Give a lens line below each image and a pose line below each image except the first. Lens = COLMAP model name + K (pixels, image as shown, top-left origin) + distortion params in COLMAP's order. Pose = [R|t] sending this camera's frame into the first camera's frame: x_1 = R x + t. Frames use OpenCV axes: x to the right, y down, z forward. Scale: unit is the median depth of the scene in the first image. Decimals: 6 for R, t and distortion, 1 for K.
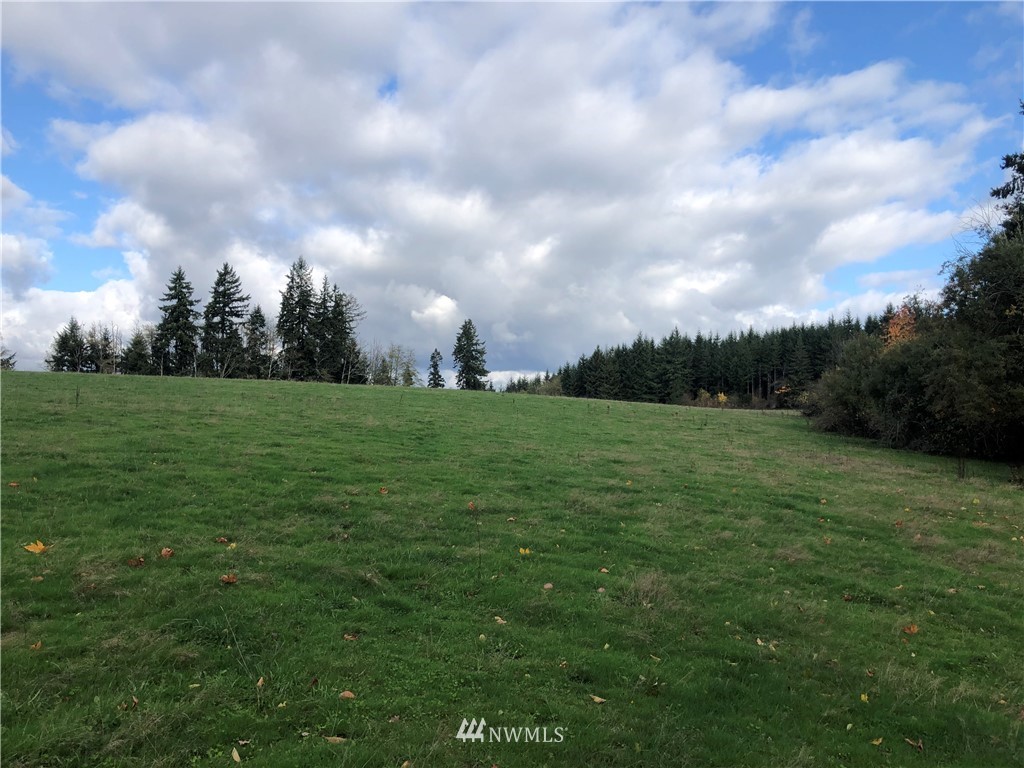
lens RADIAL K [[818.5, 0, 513.5], [0, 818.5, 369.0], [0, 0, 1]] dist [0.005195, 0.003899]
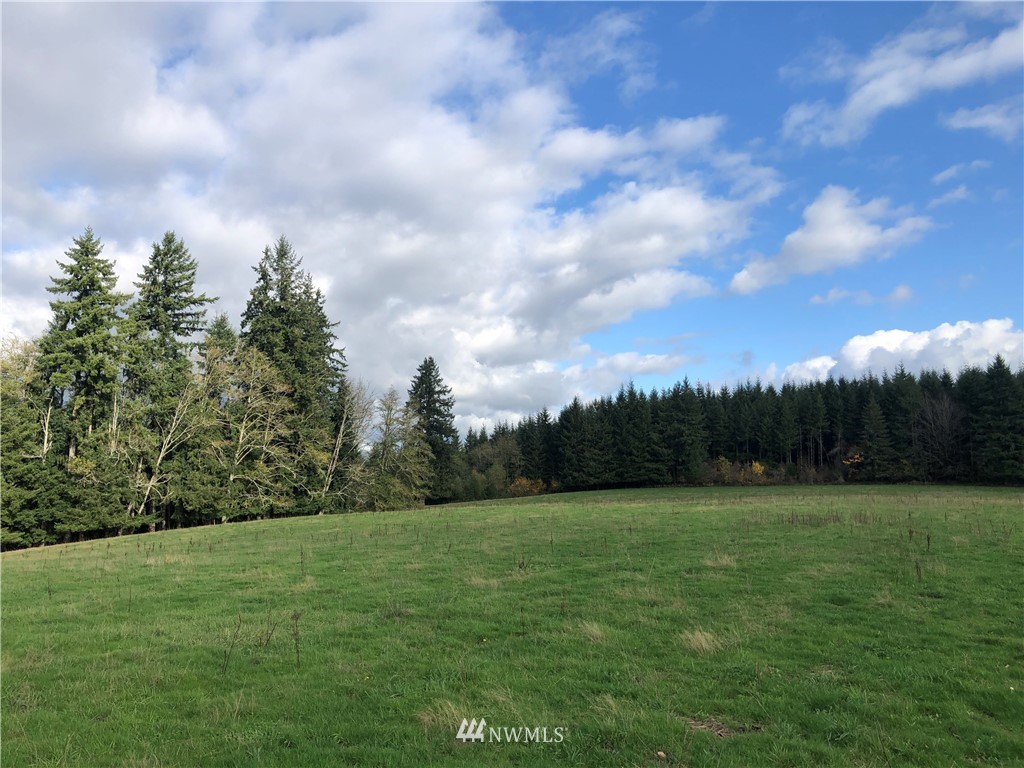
lens RADIAL K [[828.8, 0, 474.2], [0, 828.8, 380.0], [0, 0, 1]] dist [0.034709, 0.002504]
pose [[0.954153, 0.027328, 0.298069, -0.231590], [-0.013374, 0.998721, -0.048754, -0.006327], [-0.299020, 0.042532, 0.953298, 0.307875]]
